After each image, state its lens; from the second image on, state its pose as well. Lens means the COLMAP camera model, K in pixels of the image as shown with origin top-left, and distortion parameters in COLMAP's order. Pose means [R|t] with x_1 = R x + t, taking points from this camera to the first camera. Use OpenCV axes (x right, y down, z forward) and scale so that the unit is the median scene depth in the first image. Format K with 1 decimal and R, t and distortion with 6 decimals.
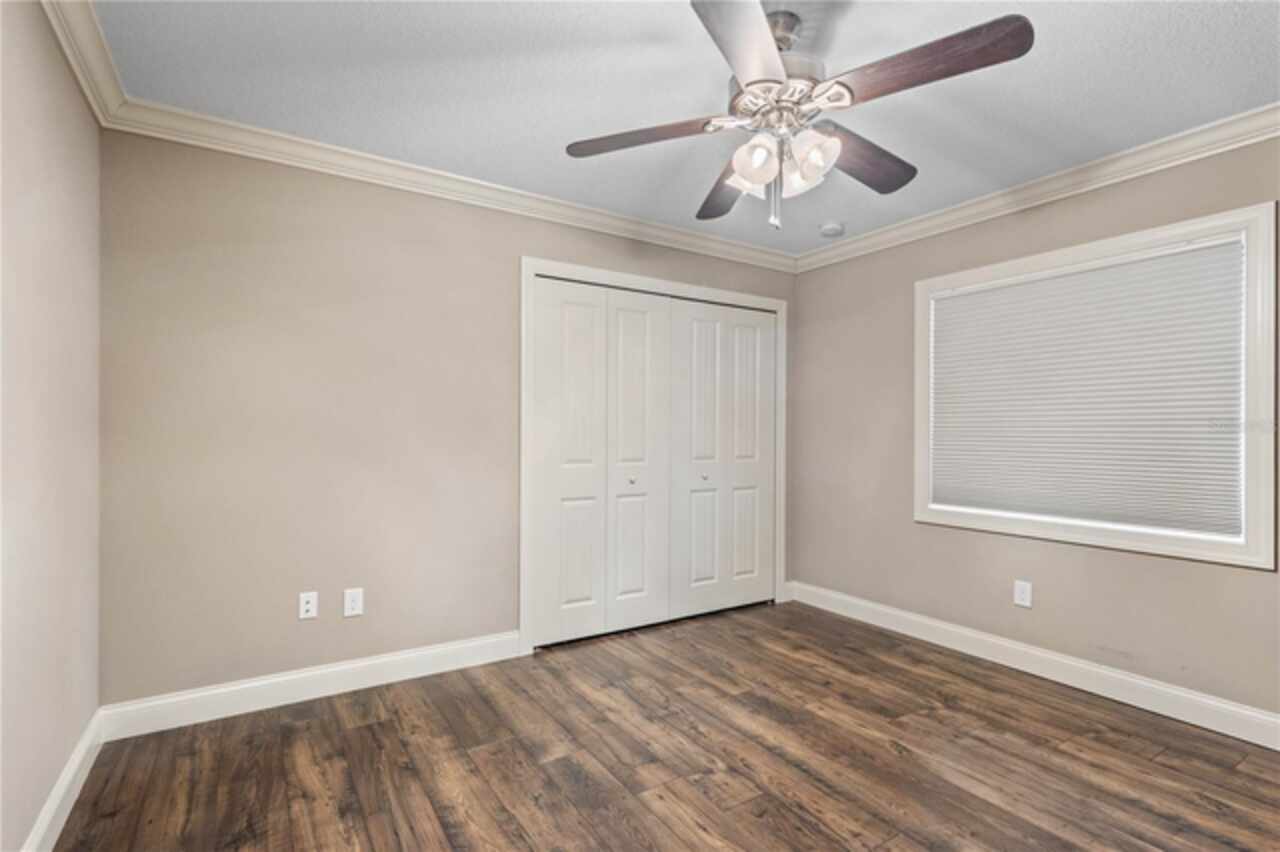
lens RADIAL K [[598.0, 0, 652.5], [0, 598.0, 424.5], [0, 0, 1]] dist [0.010648, -0.001620]
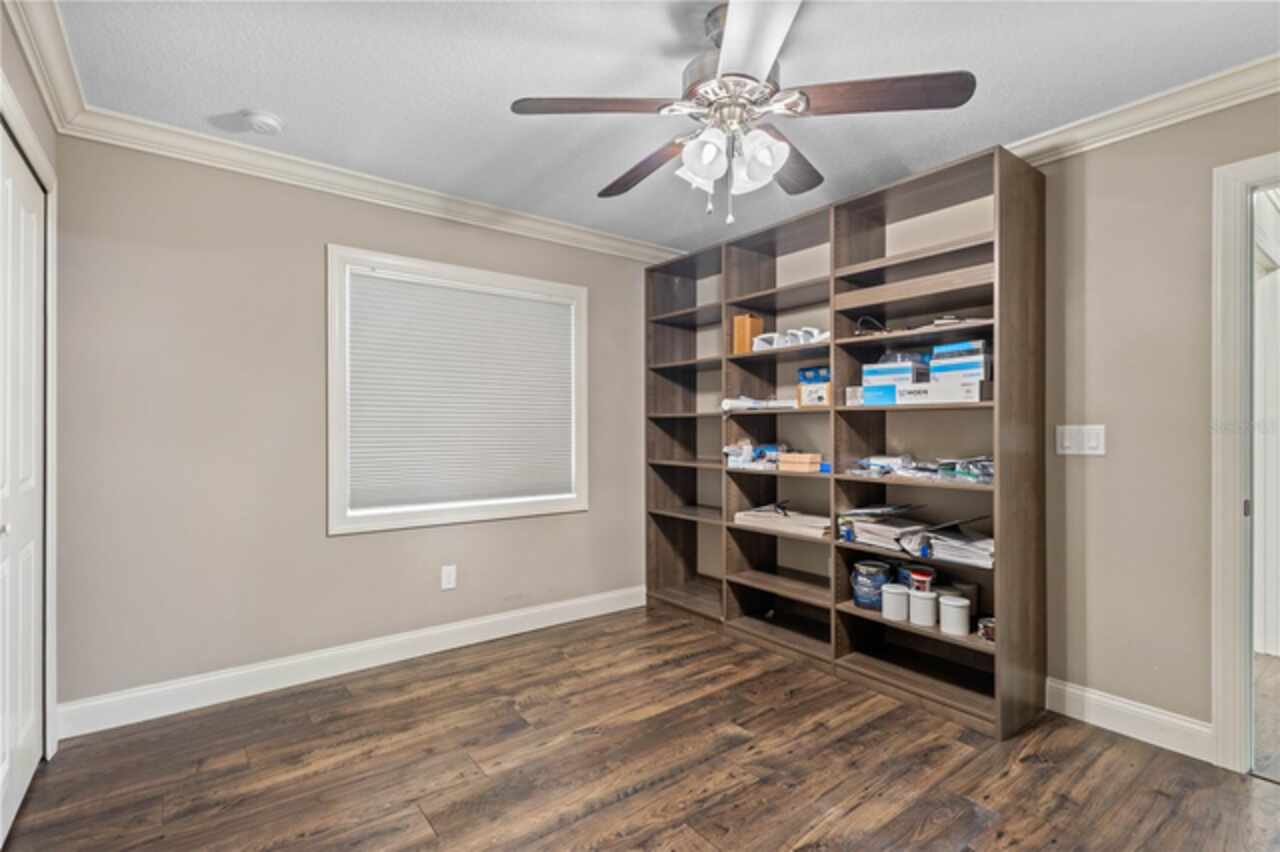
lens RADIAL K [[598.0, 0, 620.4], [0, 598.0, 428.4], [0, 0, 1]] dist [0.010648, -0.001620]
pose [[-0.052392, 0.001135, 0.998626, -0.543565], [-0.010418, 0.999944, -0.001683, 0.015447], [-0.998572, -0.010492, -0.052377, 0.874919]]
